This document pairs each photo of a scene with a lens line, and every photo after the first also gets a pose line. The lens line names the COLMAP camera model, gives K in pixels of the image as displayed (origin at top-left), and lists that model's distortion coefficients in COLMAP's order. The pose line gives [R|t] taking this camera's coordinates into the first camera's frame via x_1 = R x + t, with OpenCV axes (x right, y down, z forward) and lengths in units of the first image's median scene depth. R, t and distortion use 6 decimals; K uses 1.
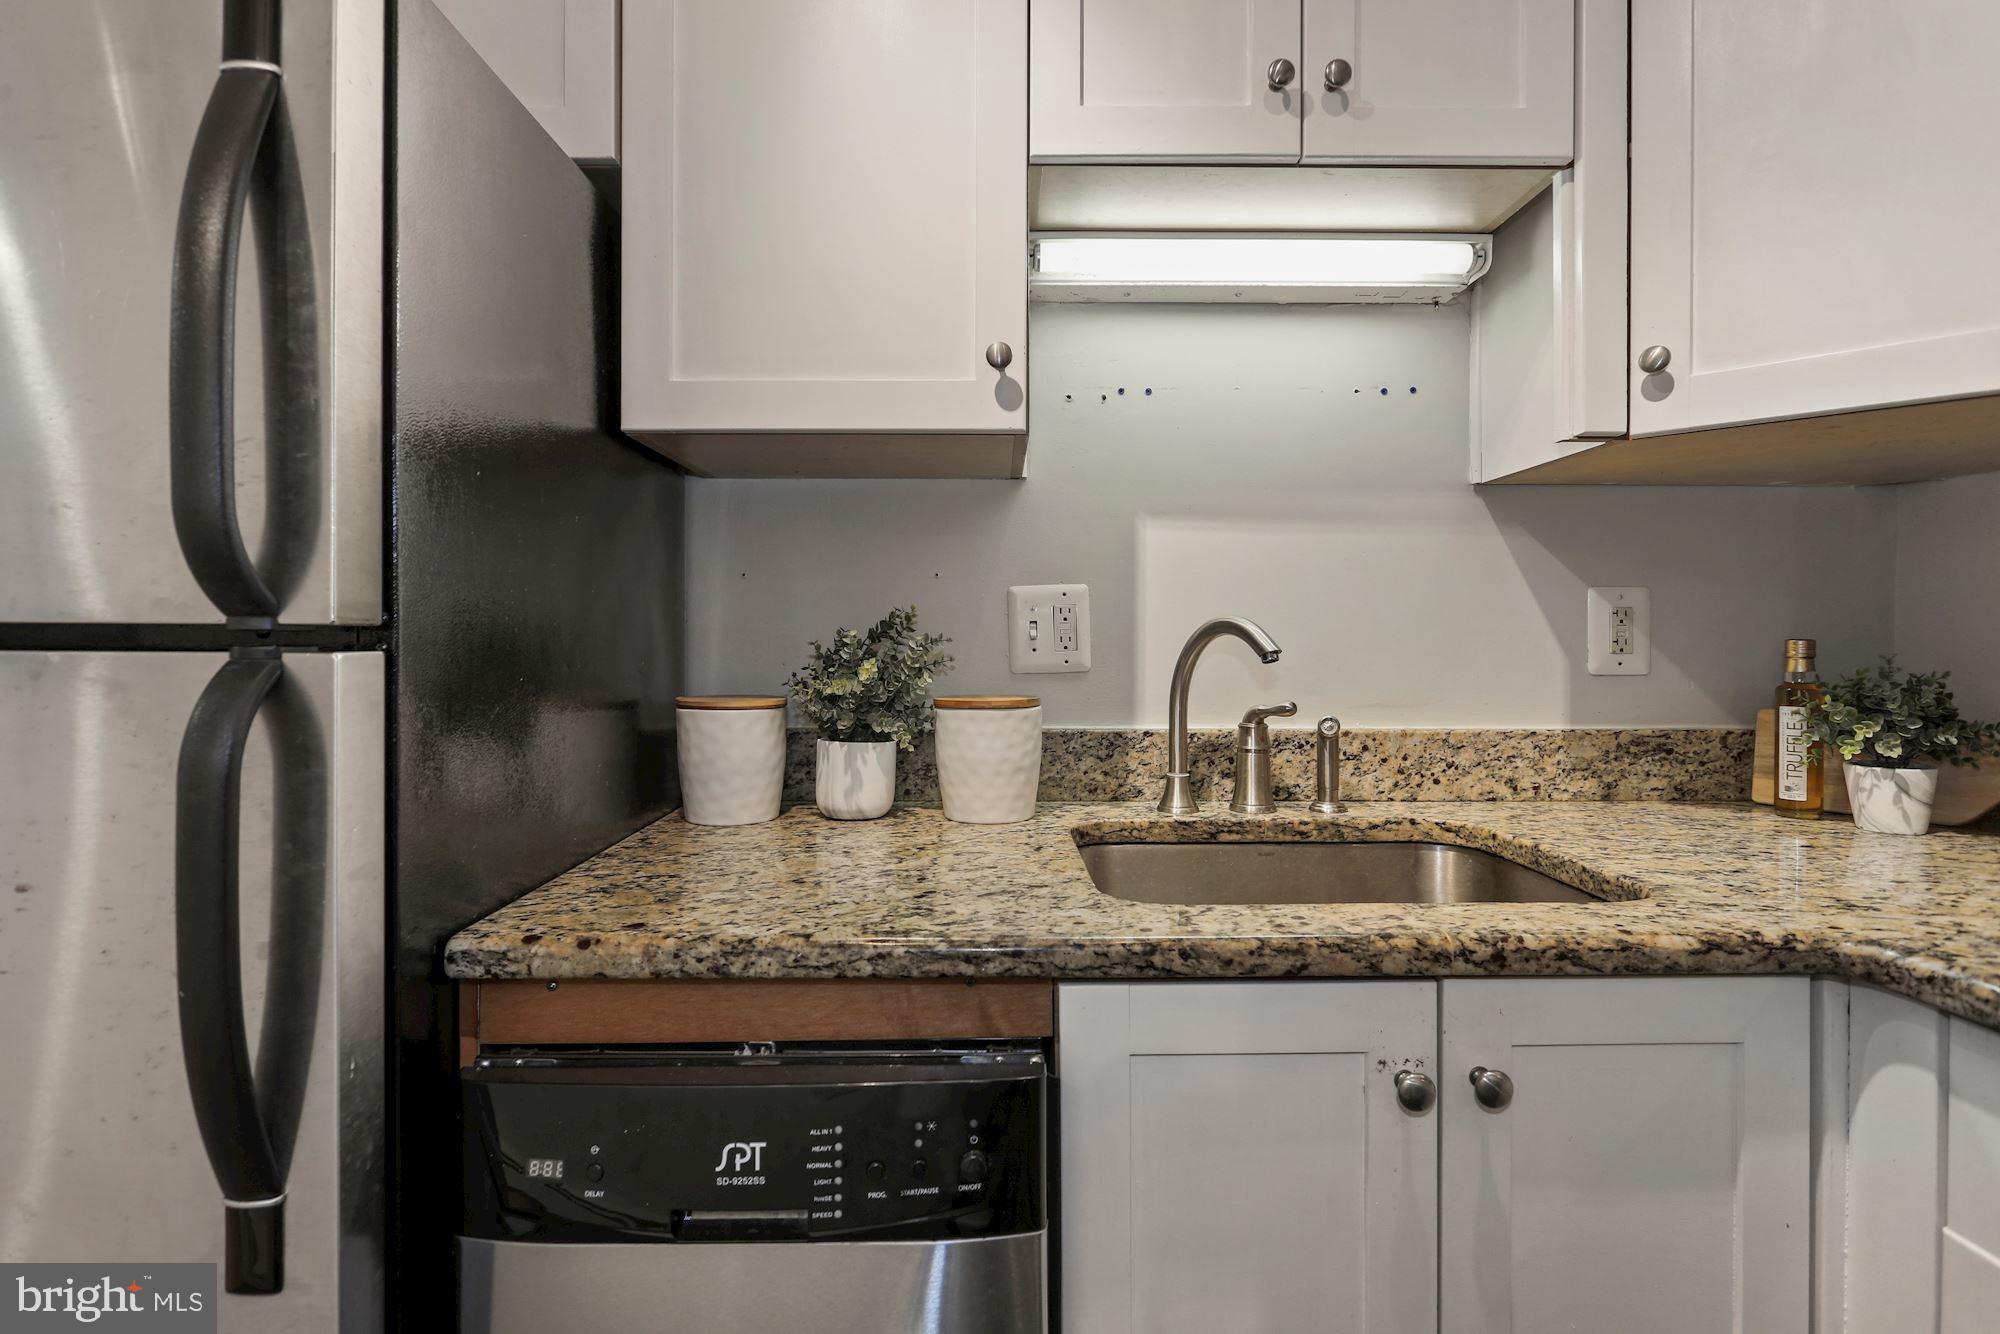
lens RADIAL K [[951.2, 0, 1000.0], [0, 951.2, 667.0], [0, 0, 1]] dist [-0.012306, 0.000536]
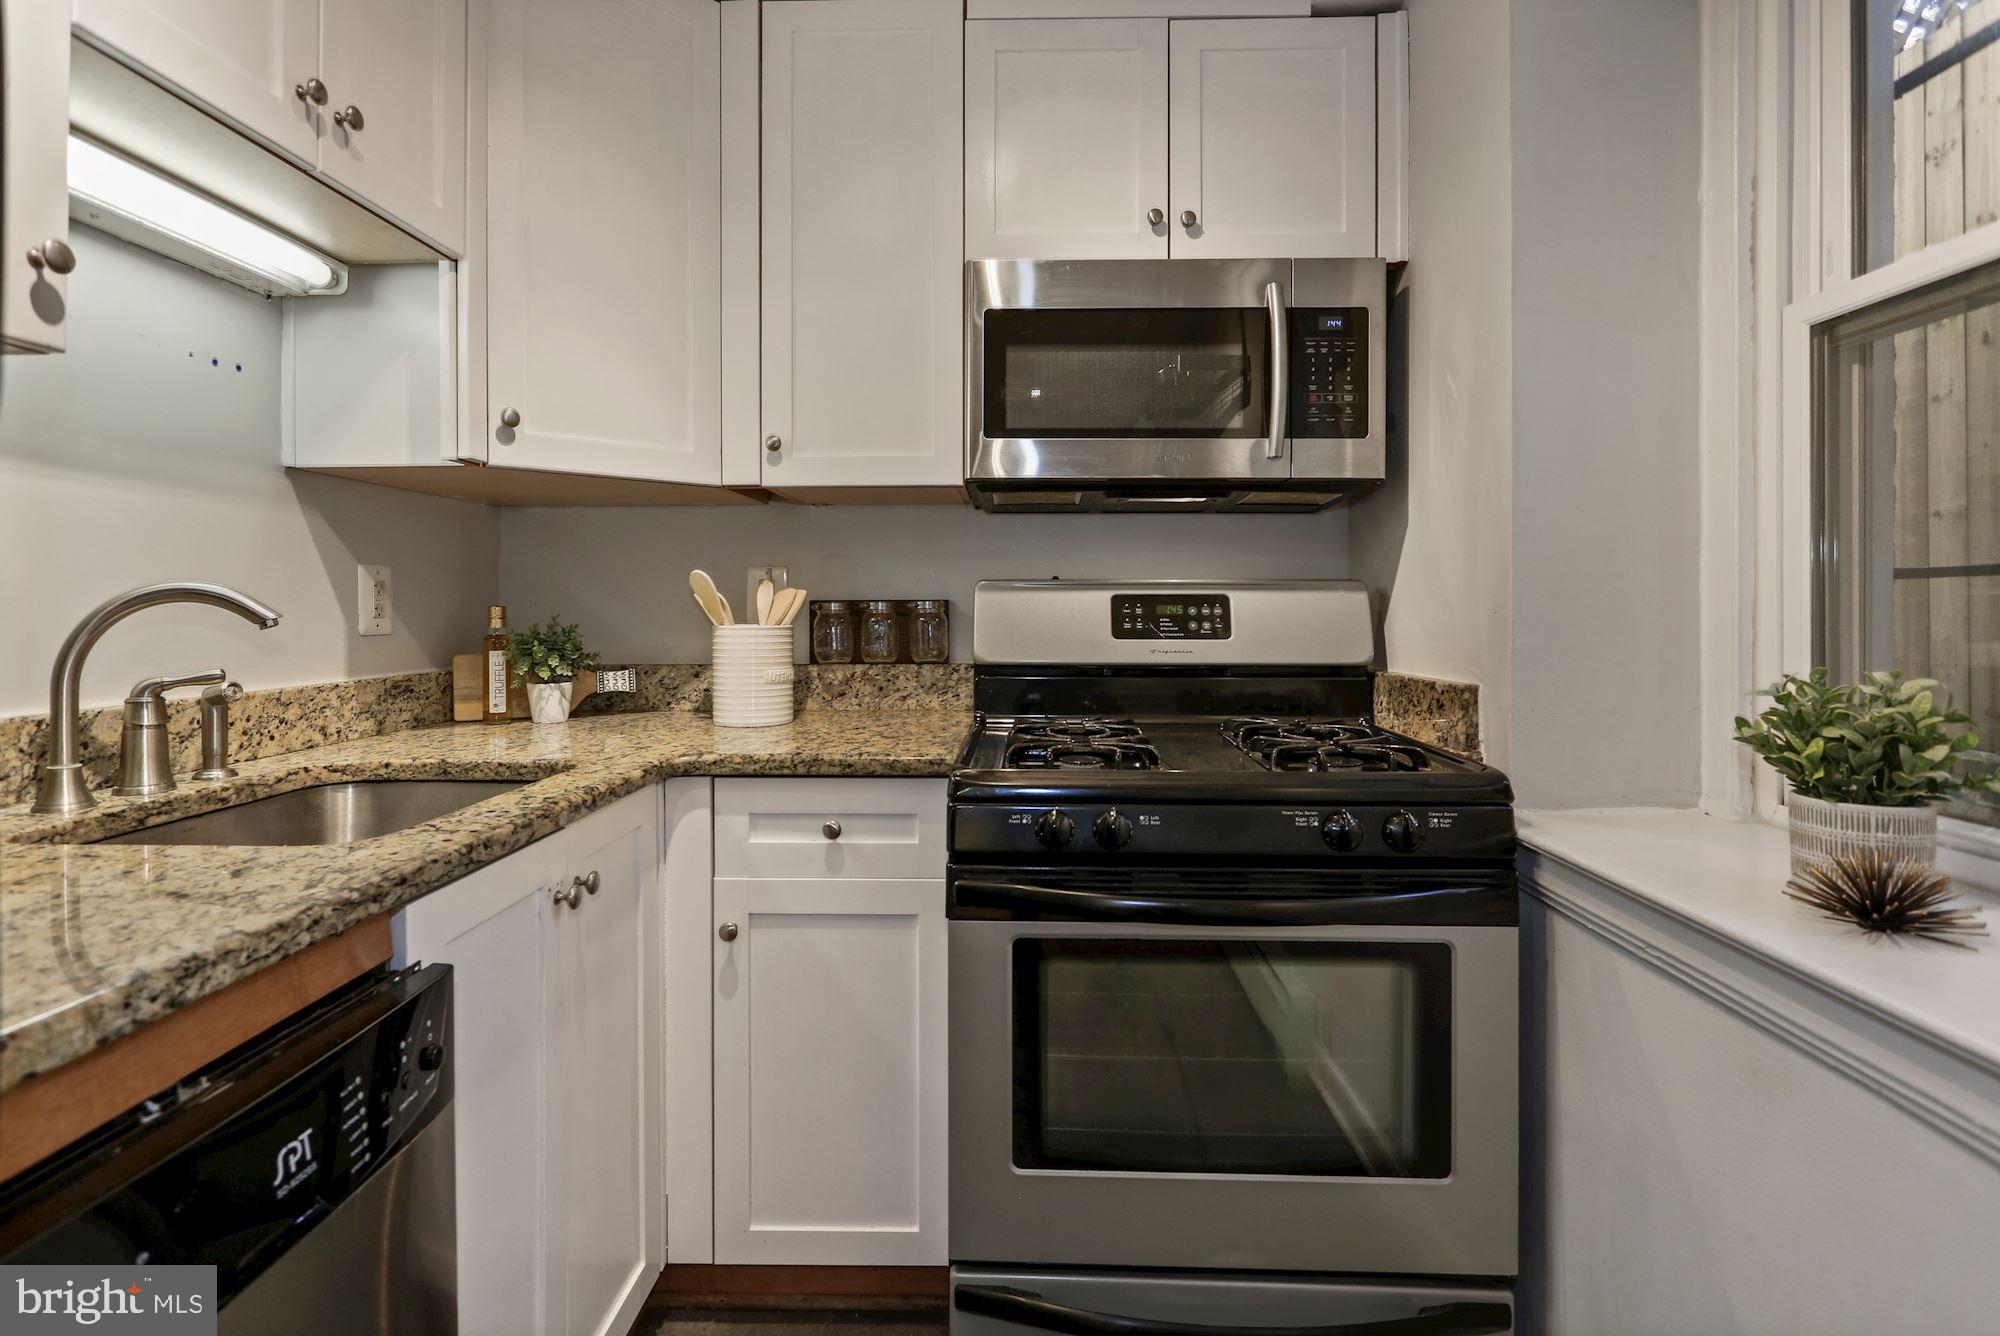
lens RADIAL K [[951.2, 0, 1000.0], [0, 951.2, 668.0], [0, 0, 1]] dist [-0.012306, 0.000536]
pose [[0.036763, -0.064657, 0.997230, -0.638011], [0.029846, 0.997531, 0.063576, -0.002666], [-0.998878, 0.027426, 0.038602, 0.139026]]
